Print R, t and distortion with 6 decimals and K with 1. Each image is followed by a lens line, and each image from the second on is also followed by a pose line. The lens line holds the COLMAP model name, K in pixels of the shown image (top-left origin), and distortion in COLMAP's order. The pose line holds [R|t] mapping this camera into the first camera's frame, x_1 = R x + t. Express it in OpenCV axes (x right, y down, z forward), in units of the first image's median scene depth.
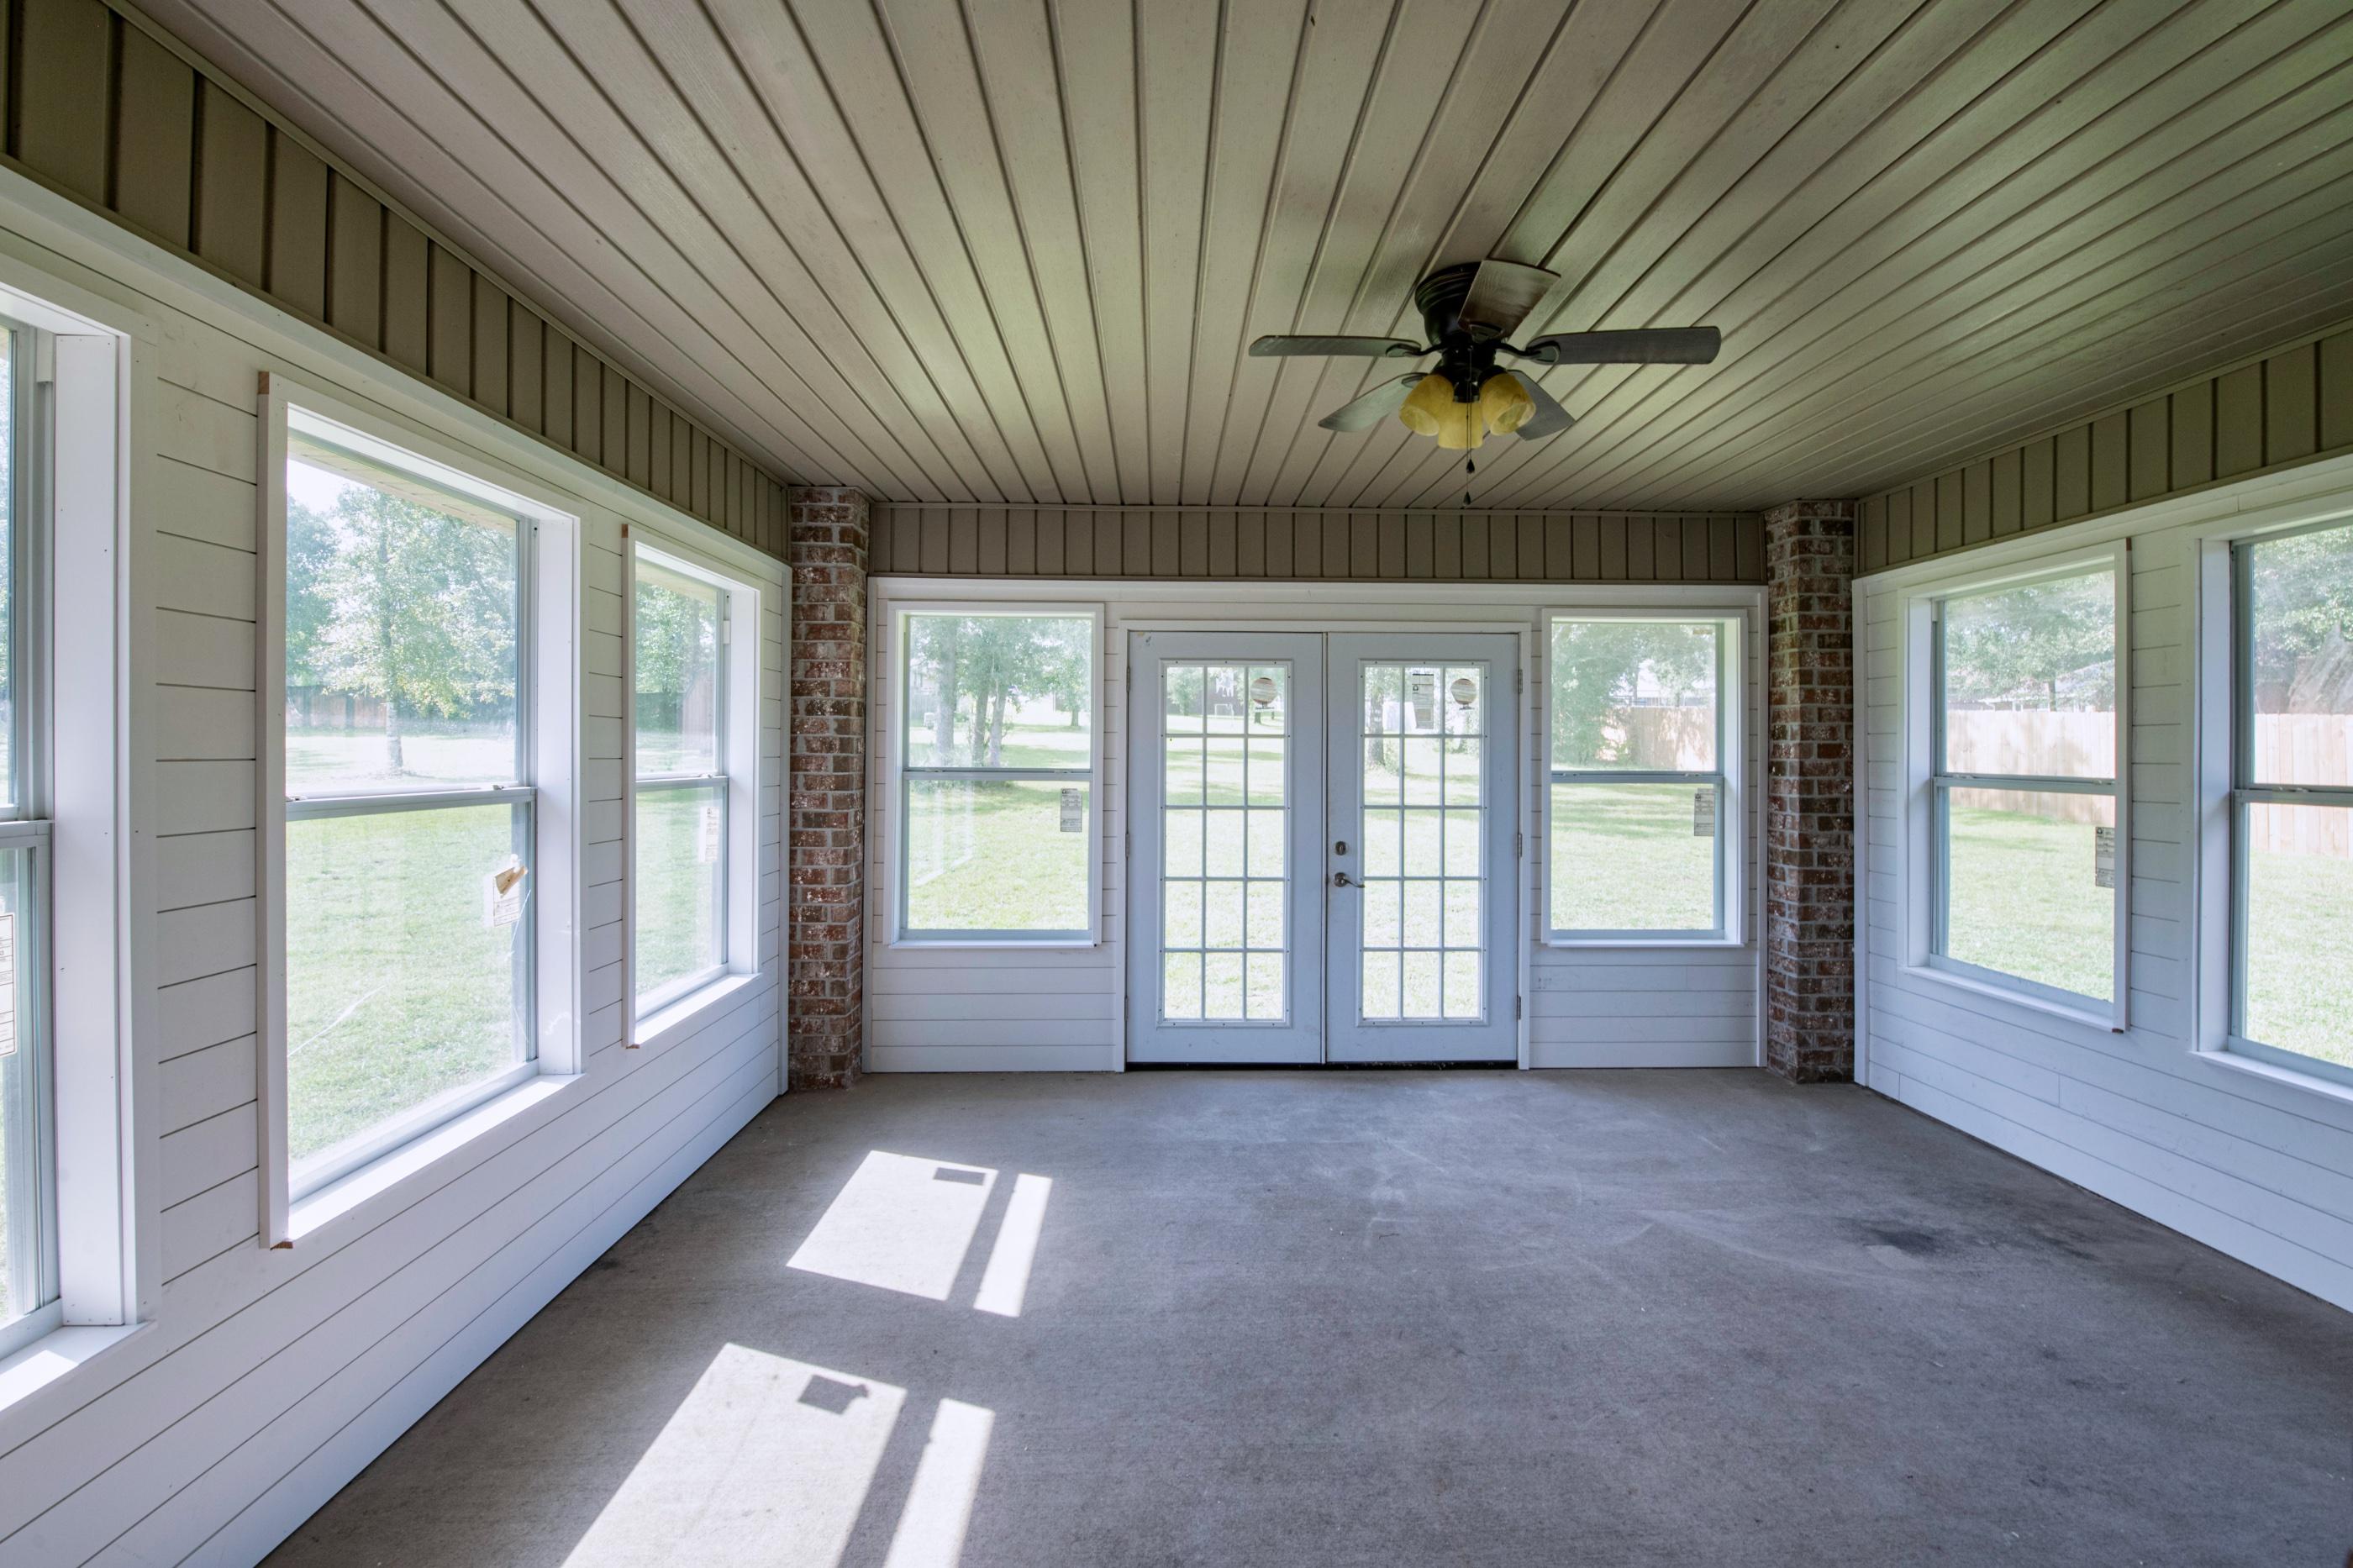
lens RADIAL K [[981.9, 0, 1180.2], [0, 981.9, 767.1], [0, 0, 1]] dist [0.028940, -0.016628]
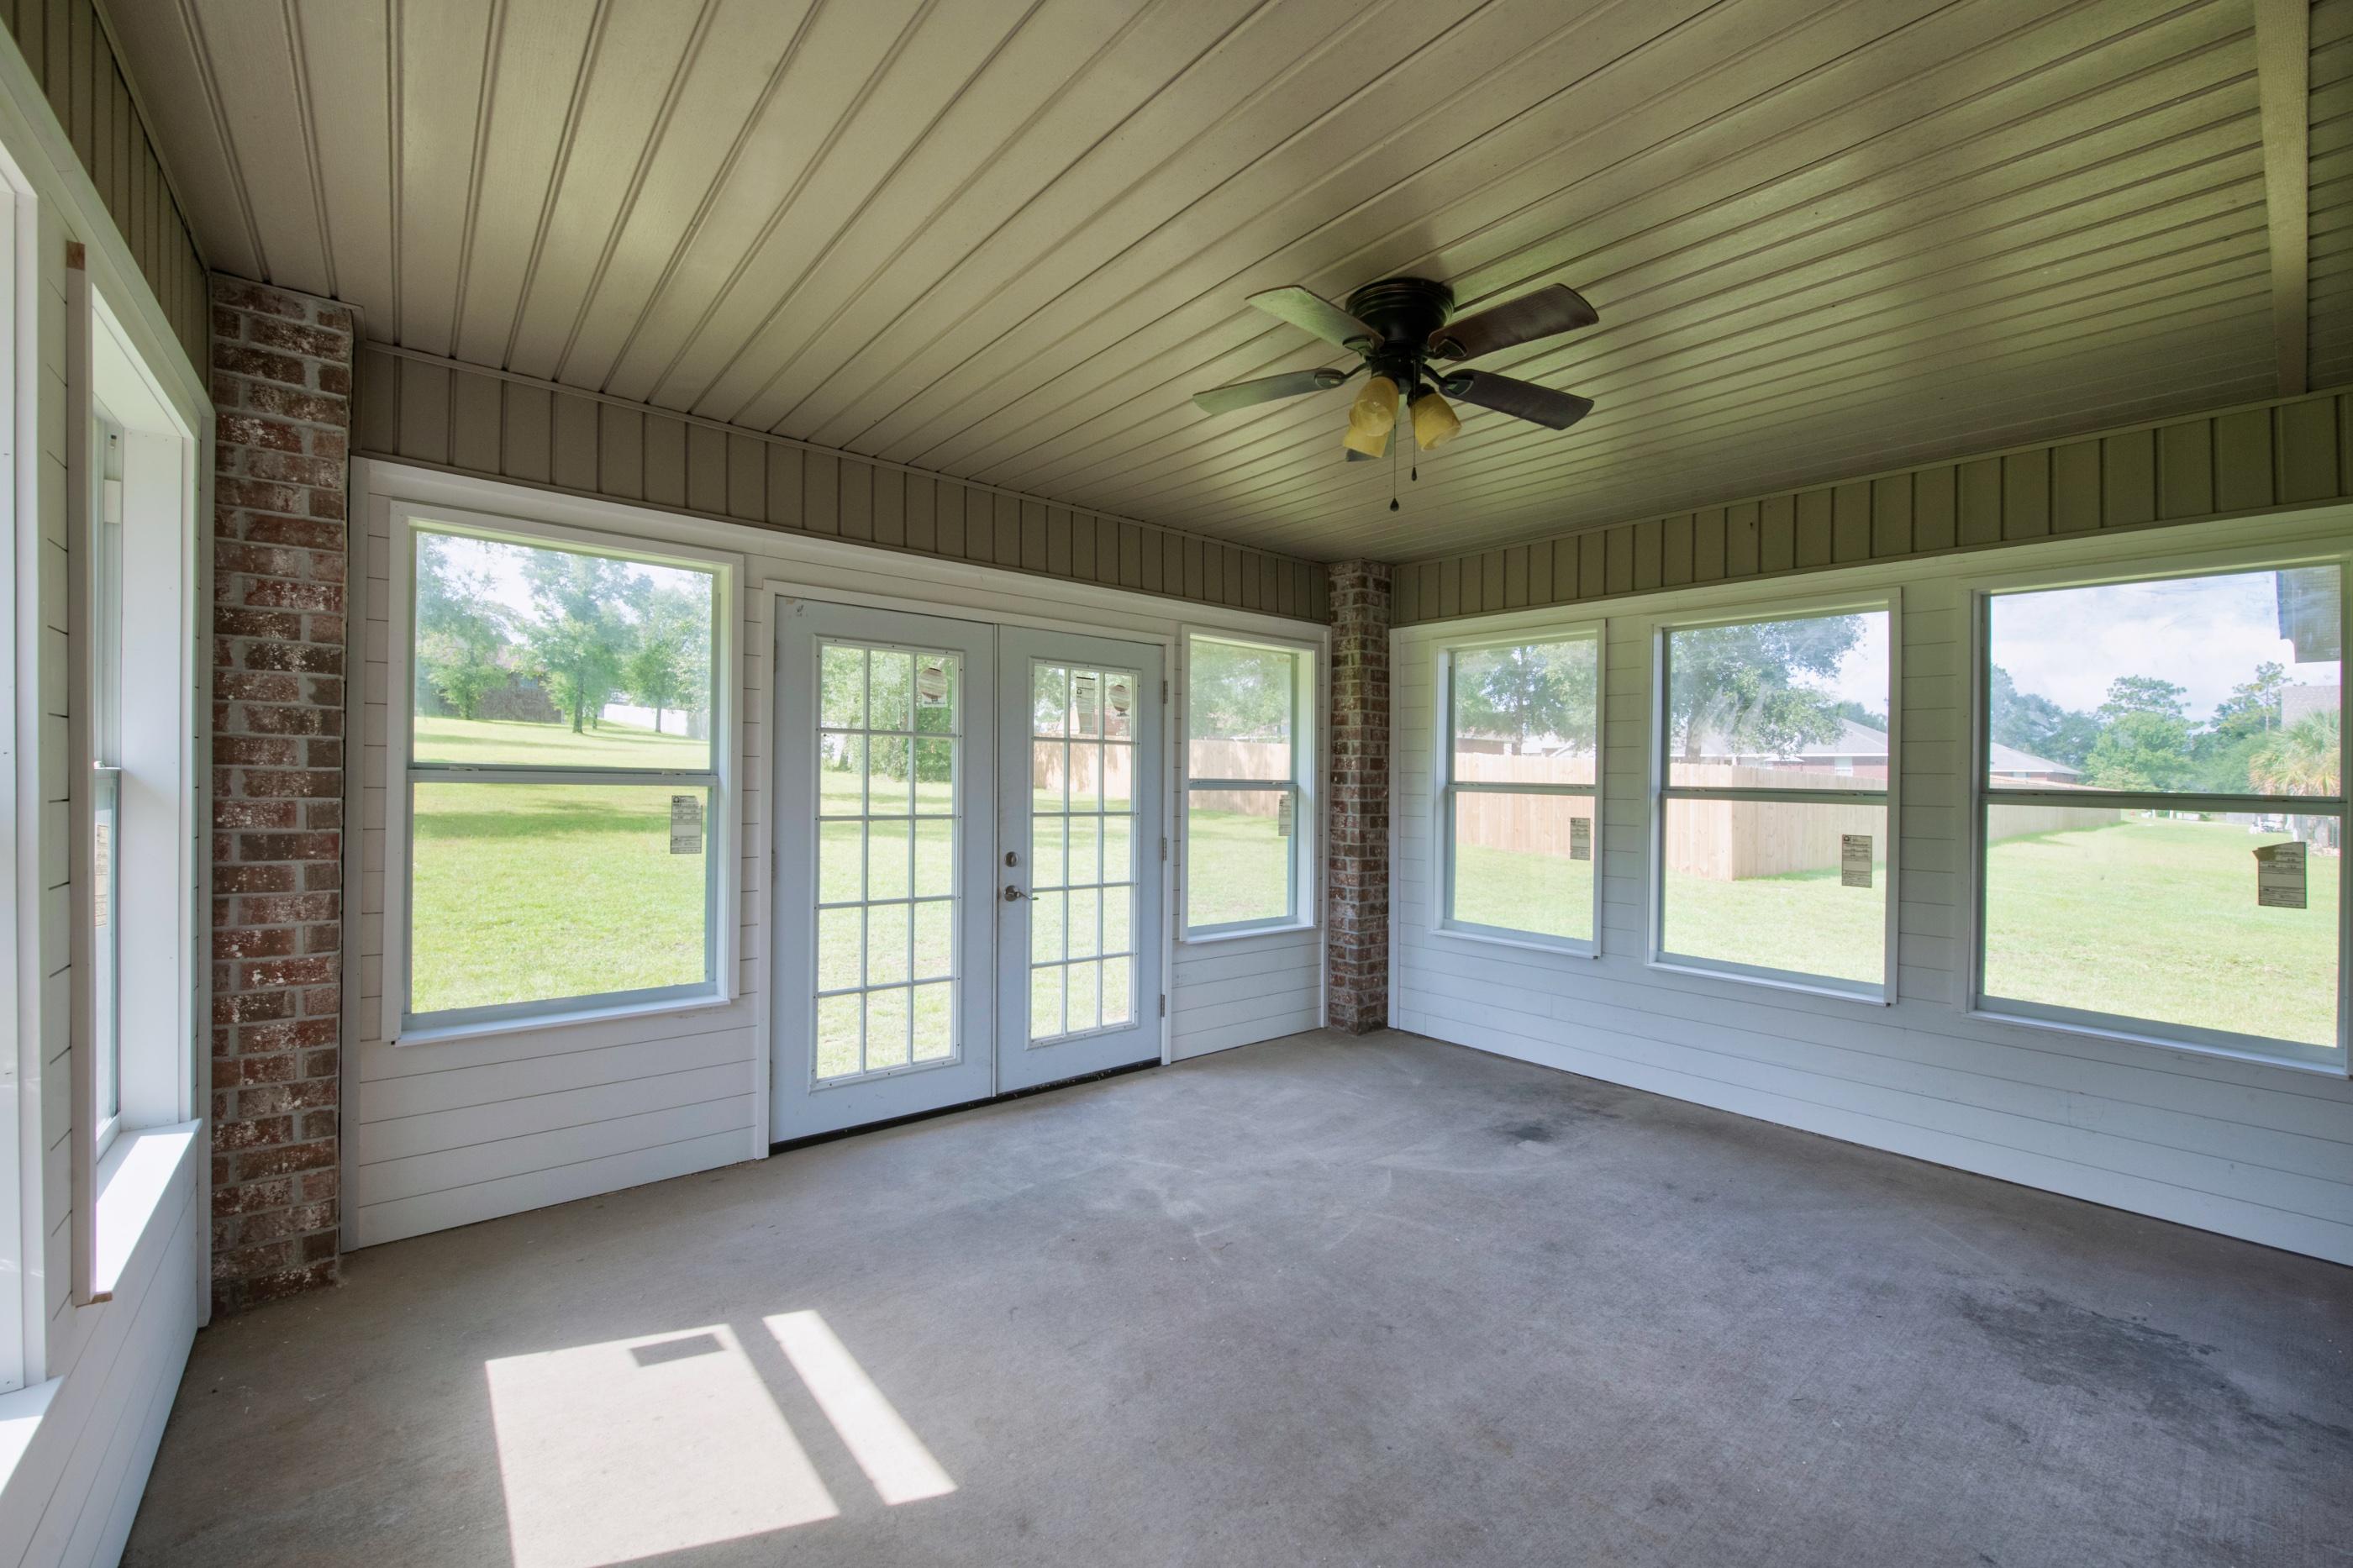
lens RADIAL K [[981.9, 0, 1176.5], [0, 981.9, 784.0], [0, 0, 1]] dist [0.013866, -0.012838]
pose [[0.777362, 0.006852, 0.629017, -0.316497], [-0.004839, 0.999976, -0.004914, 0.016196], [-0.629035, 0.000776, 0.777376, 0.197875]]
